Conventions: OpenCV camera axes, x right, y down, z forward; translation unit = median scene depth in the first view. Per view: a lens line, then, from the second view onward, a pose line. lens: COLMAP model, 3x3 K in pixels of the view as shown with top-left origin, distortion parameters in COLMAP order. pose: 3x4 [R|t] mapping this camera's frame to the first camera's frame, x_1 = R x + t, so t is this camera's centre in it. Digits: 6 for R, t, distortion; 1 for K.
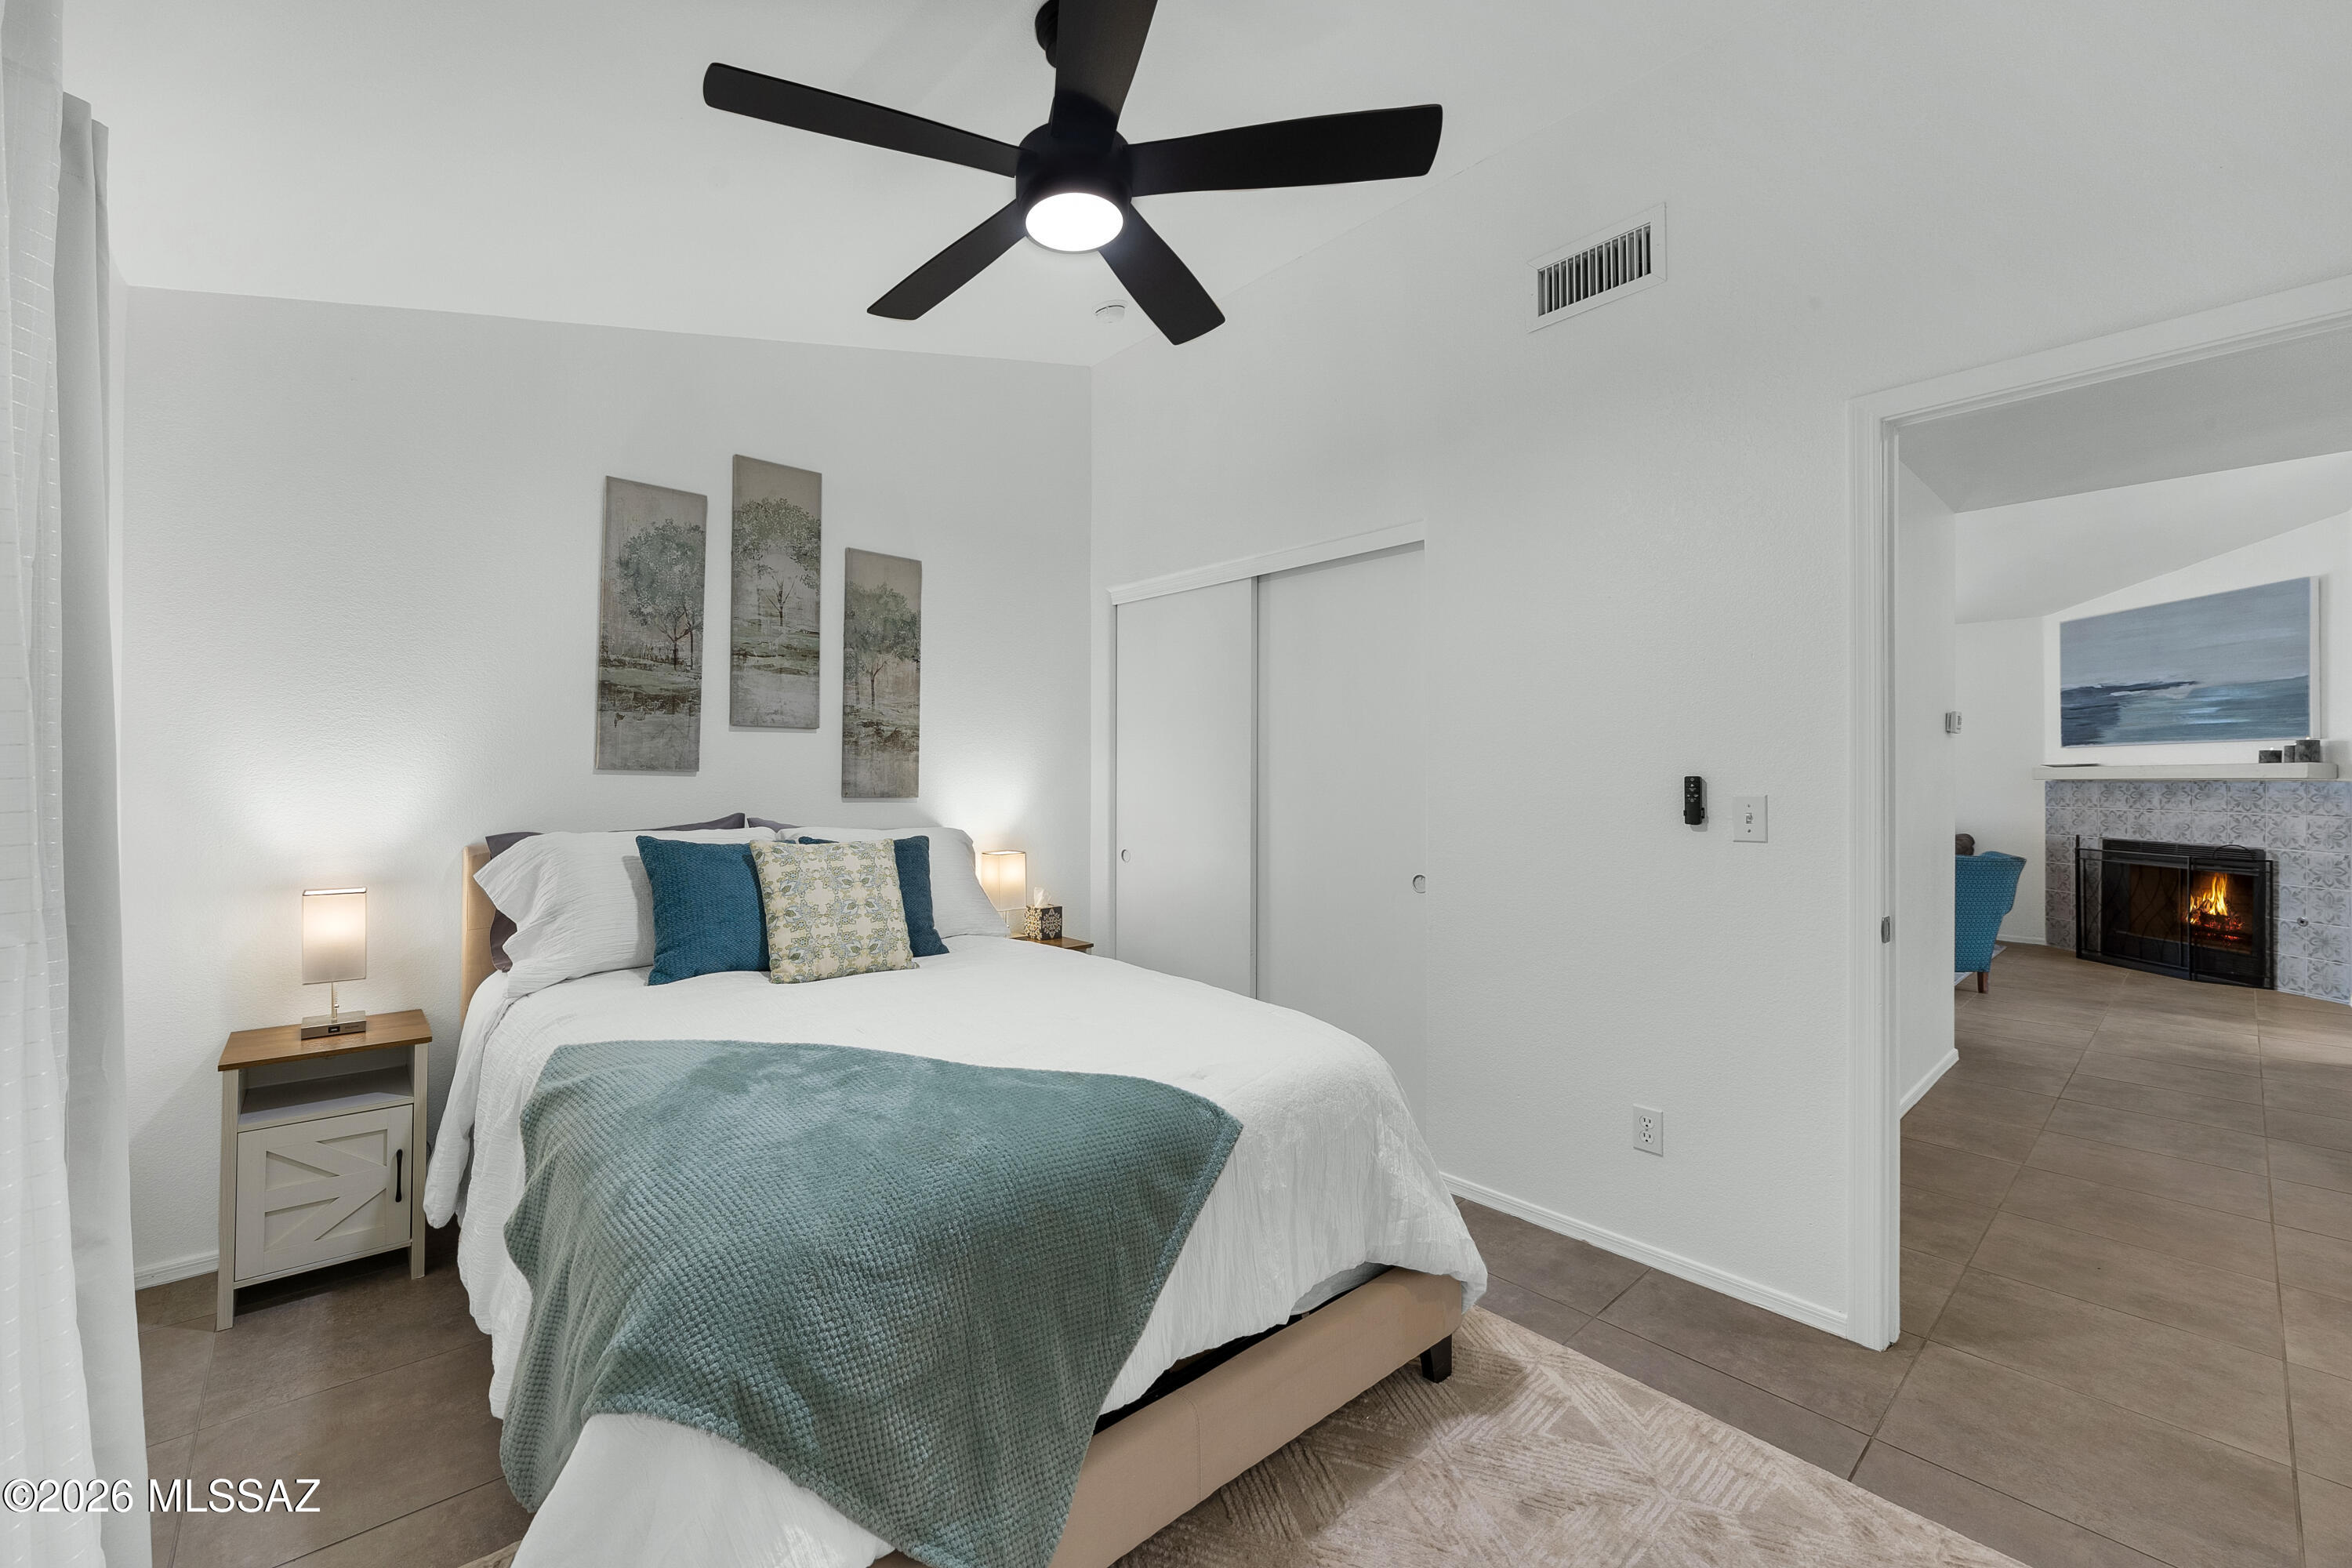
lens RADIAL K [[930.5, 0, 1075.7], [0, 930.5, 778.7], [0, 0, 1]] dist [0.000549, -0.000055]
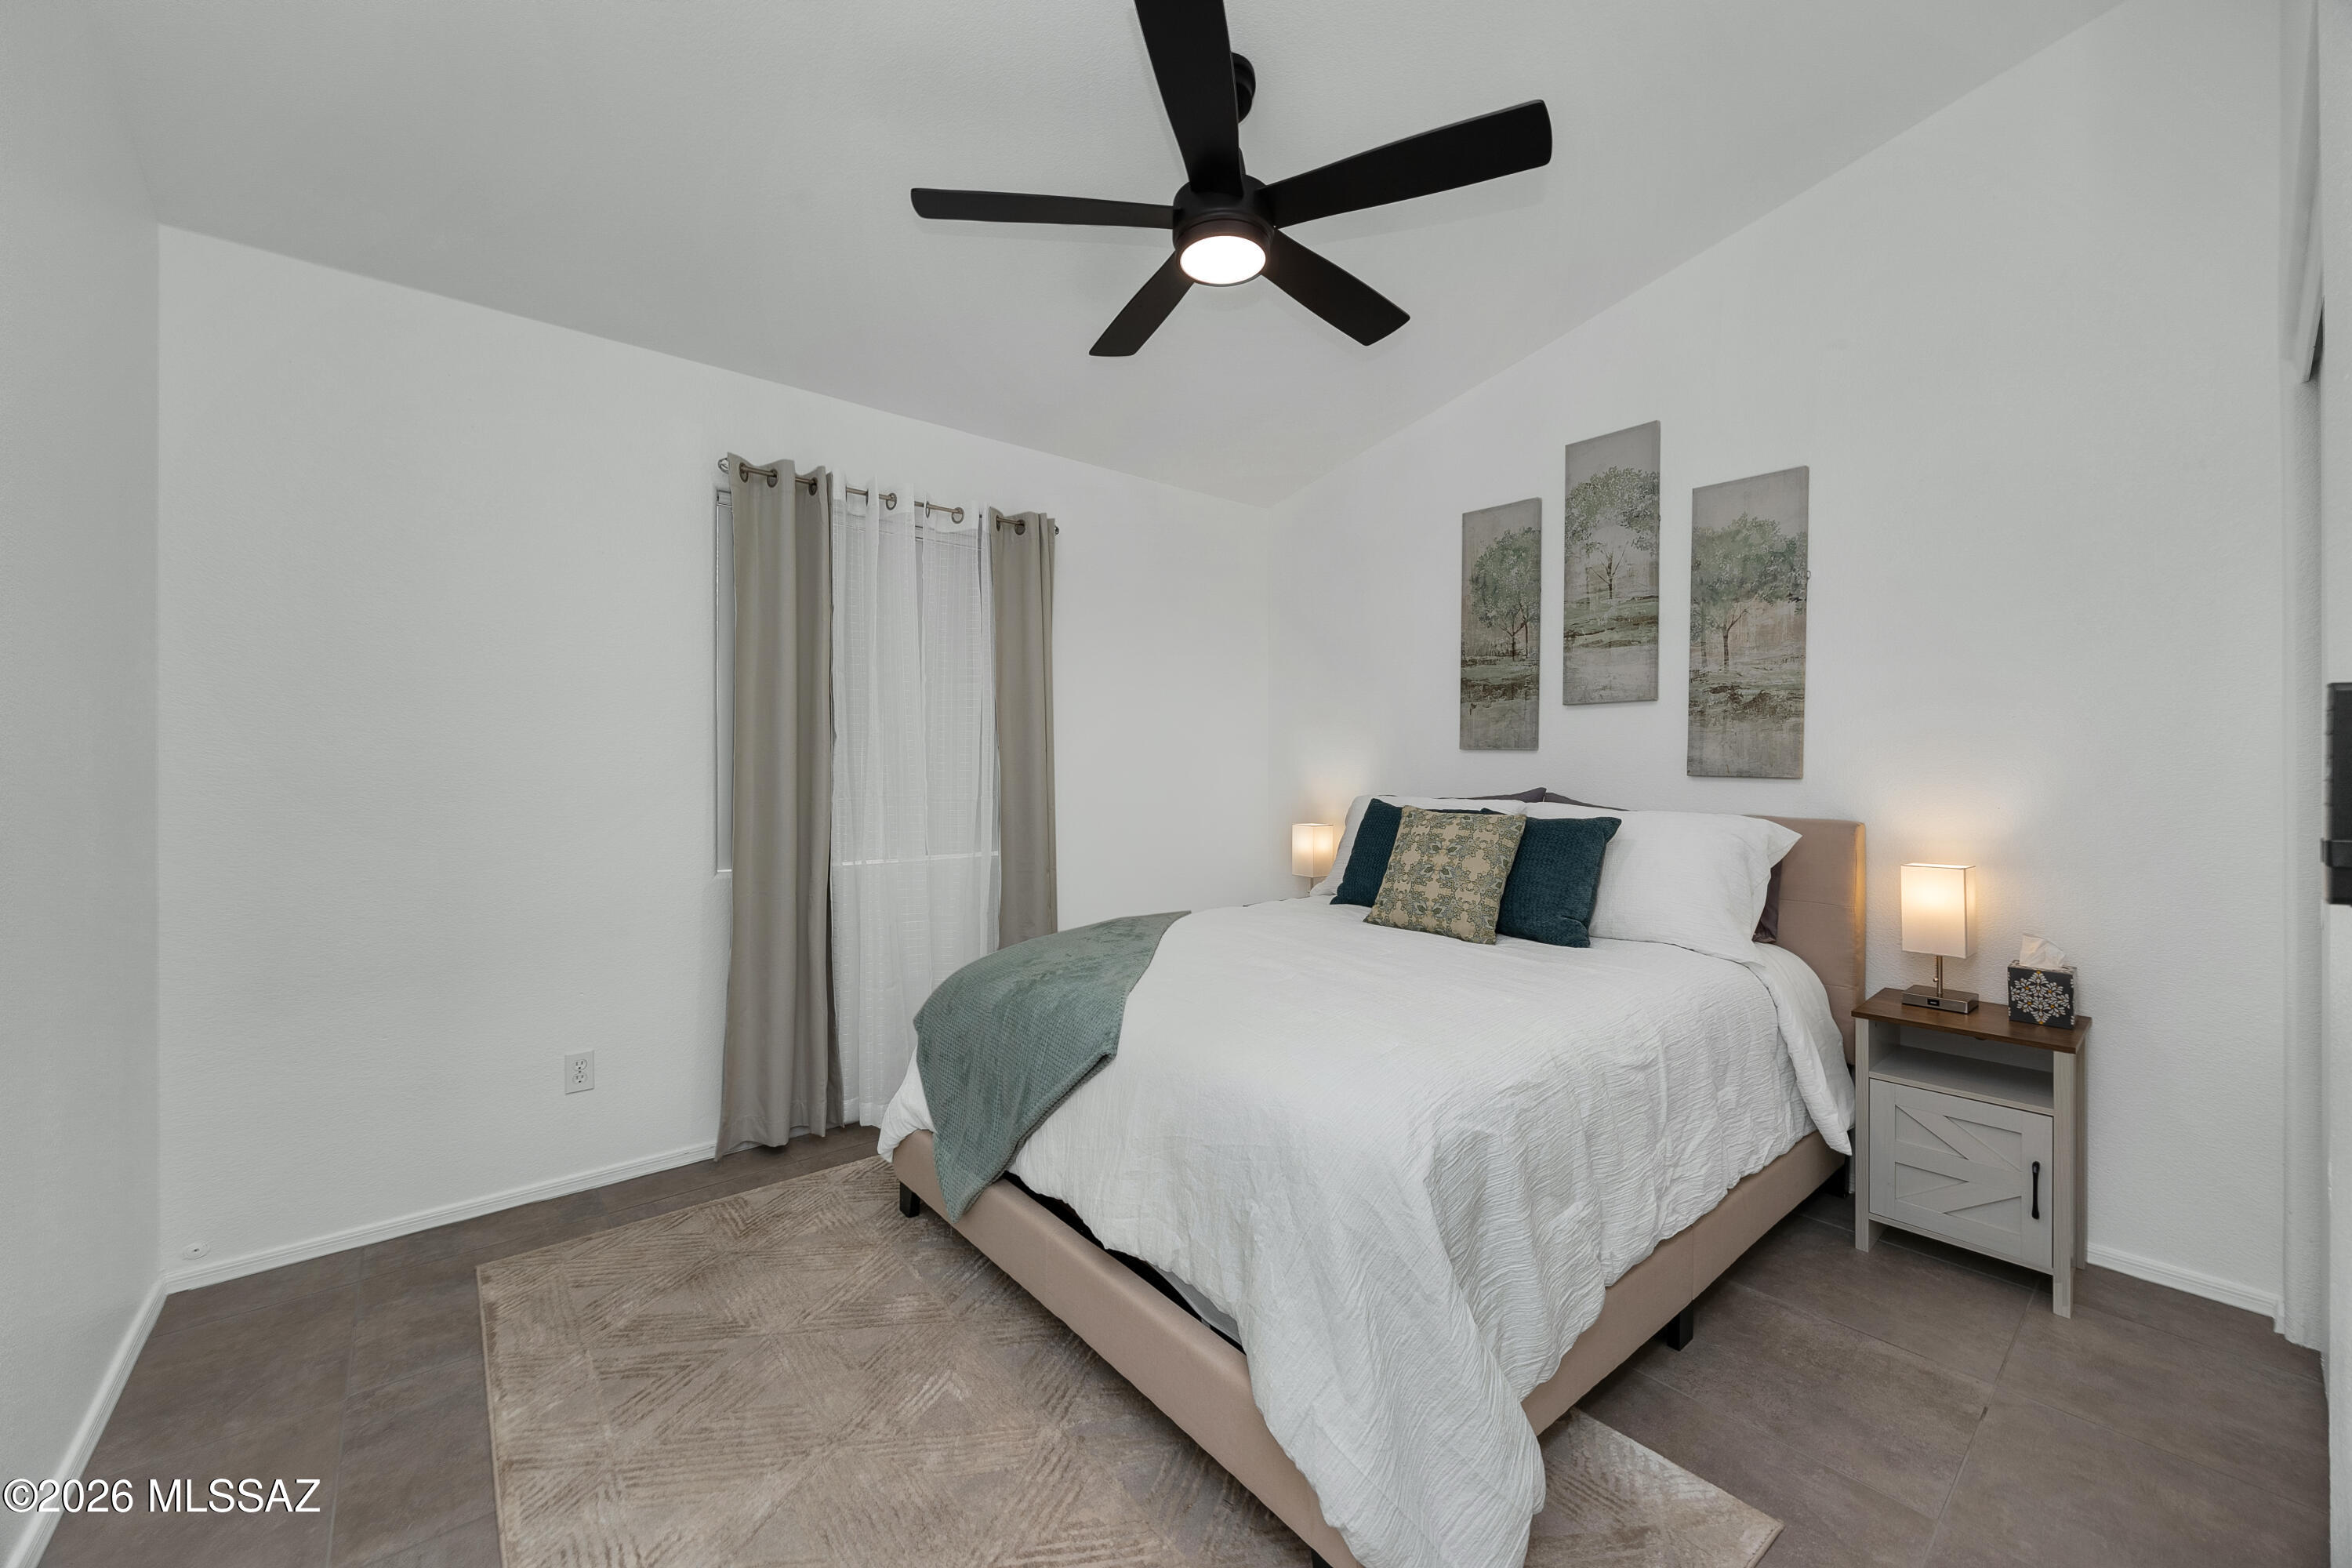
lens RADIAL K [[904.9, 0, 1176.0], [0, 904.9, 784.0], [0, 0, 1]] dist [-0.001143, -0.000076]
pose [[0.018995, 0.019550, -0.999628, 0.637213], [0.000892, 0.999808, 0.019571, 0.011475], [0.999819, -0.001264, 0.018974, 0.532820]]
